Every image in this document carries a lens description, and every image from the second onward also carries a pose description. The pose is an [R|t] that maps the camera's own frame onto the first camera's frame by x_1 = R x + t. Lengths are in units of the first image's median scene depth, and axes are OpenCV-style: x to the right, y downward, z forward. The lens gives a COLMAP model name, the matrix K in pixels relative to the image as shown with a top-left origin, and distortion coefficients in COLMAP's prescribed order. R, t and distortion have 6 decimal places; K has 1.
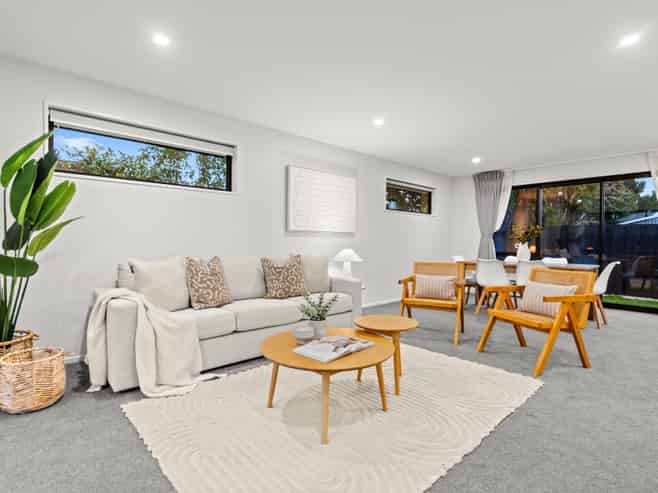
lens RADIAL K [[331.3, 0, 325.5], [0, 331.3, 251.1], [0, 0, 1]] dist [-0.000355, 0.000080]
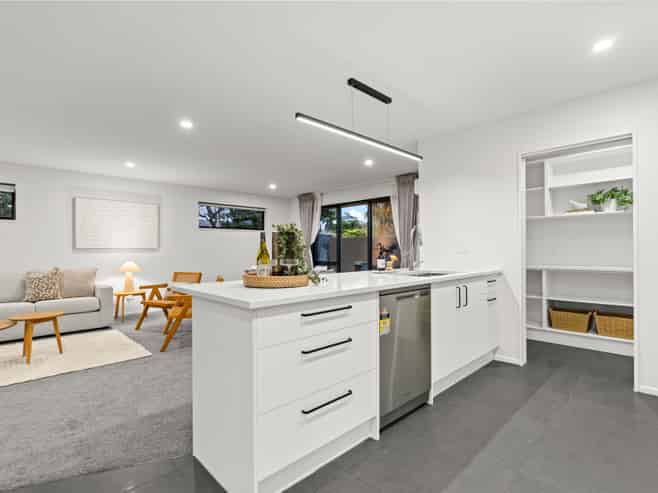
lens RADIAL K [[331.3, 0, 325.5], [0, 331.3, 251.1], [0, 0, 1]] dist [-0.000355, 0.000080]
pose [[0.999769, -0.021497, -0.000473, 0.832685], [0.021461, 0.998988, -0.039526, 0.016511], [0.001322, 0.039507, 0.999218, -0.248796]]
